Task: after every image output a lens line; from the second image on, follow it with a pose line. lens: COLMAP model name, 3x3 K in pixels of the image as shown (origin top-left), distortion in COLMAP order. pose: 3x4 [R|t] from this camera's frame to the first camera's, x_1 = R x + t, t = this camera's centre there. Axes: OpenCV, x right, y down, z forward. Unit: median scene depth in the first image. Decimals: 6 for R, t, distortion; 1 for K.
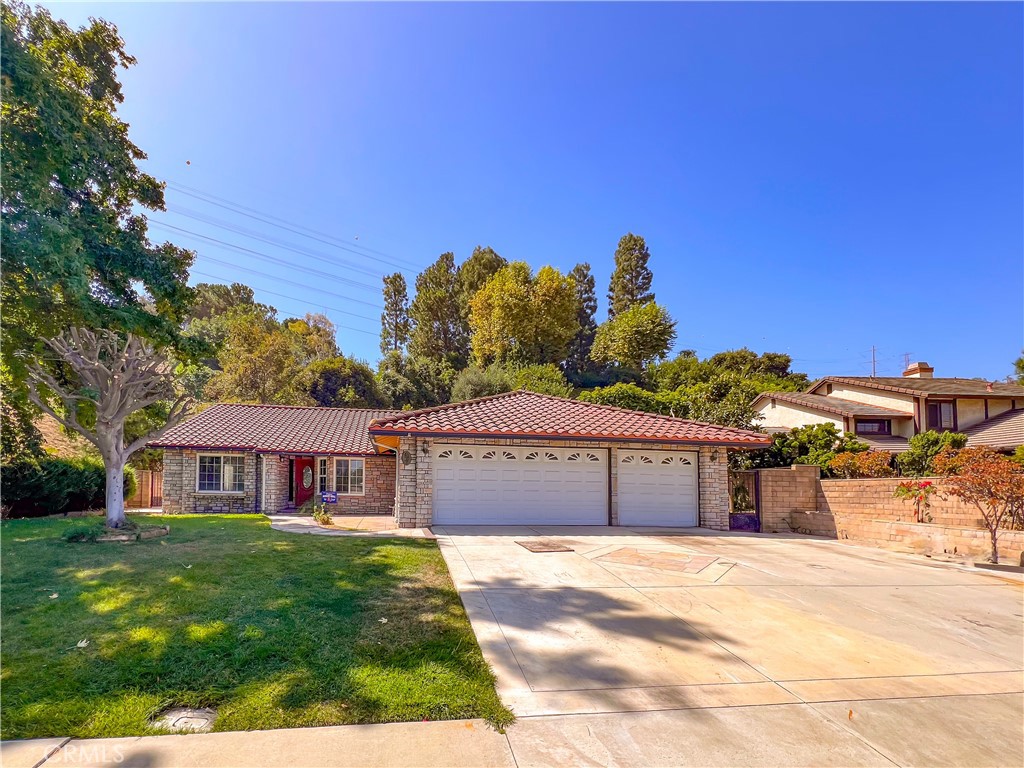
lens RADIAL K [[412.8, 0, 438.5], [0, 412.8, 493.3], [0, 0, 1]] dist [-0.003992, 0.001215]
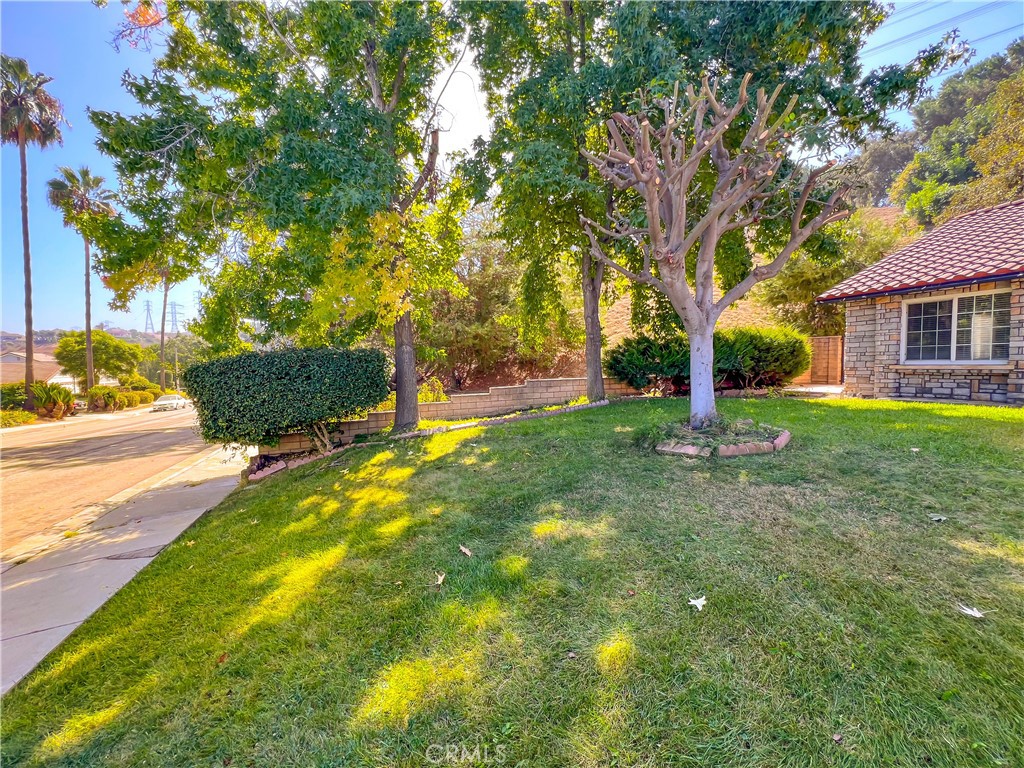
lens RADIAL K [[412.8, 0, 509.5], [0, 412.8, 385.3], [0, 0, 1]] dist [-0.003992, 0.001215]
pose [[0.226068, 0.029470, -0.973666, -0.115198], [0.023250, 0.999094, 0.035638, -0.005950], [0.973834, -0.030694, 0.225178, 0.284651]]
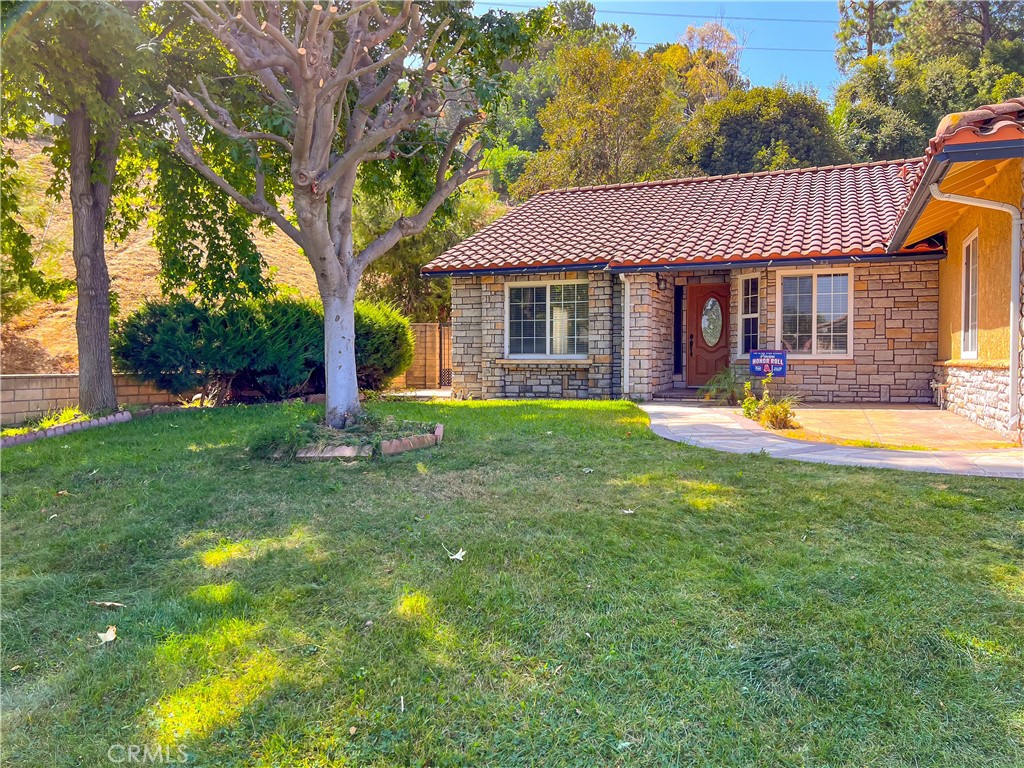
lens RADIAL K [[756.3, 0, 531.1], [0, 756.3, 393.1], [0, 0, 1]] dist [0.048878, -0.016553]
pose [[0.872687, 0.003064, -0.488271, -0.092689], [0.015586, 0.999296, 0.034129, 0.009778], [0.488032, -0.037394, 0.872024, 0.182108]]
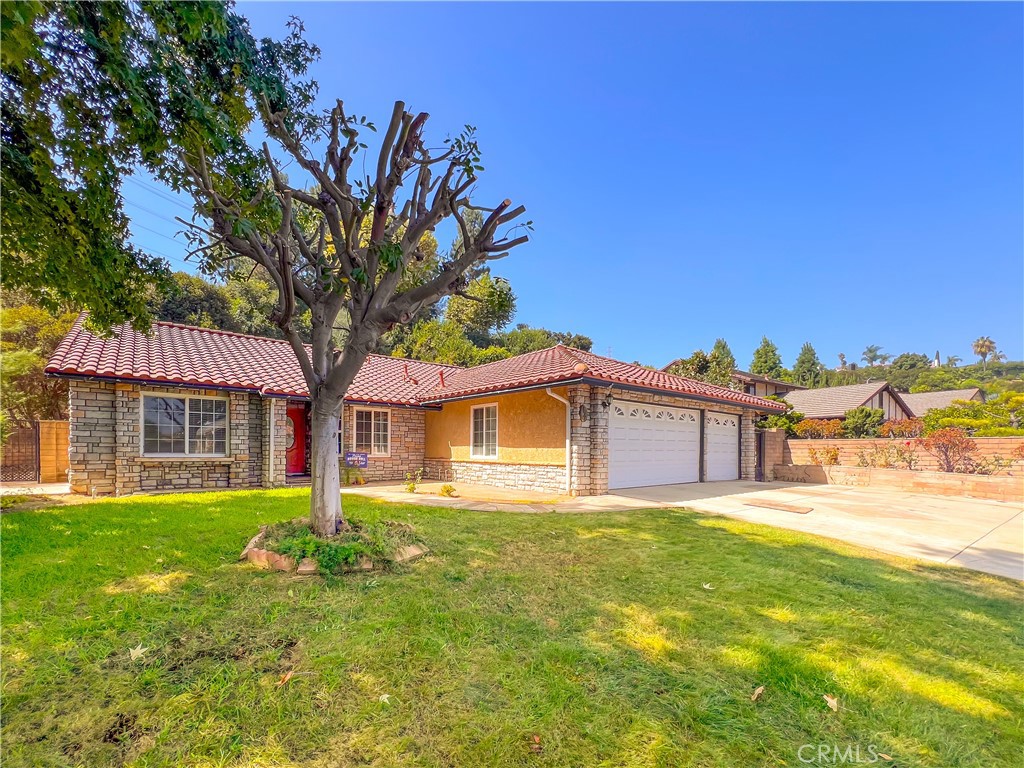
lens RADIAL K [[412.8, 0, 483.2], [0, 412.8, 470.1], [0, 0, 1]] dist [-0.003992, 0.001215]
pose [[0.880886, -0.031802, 0.472260, -0.431828], [0.008424, 0.998636, 0.051535, -0.009314], [-0.473254, -0.041418, 0.879952, 0.233780]]
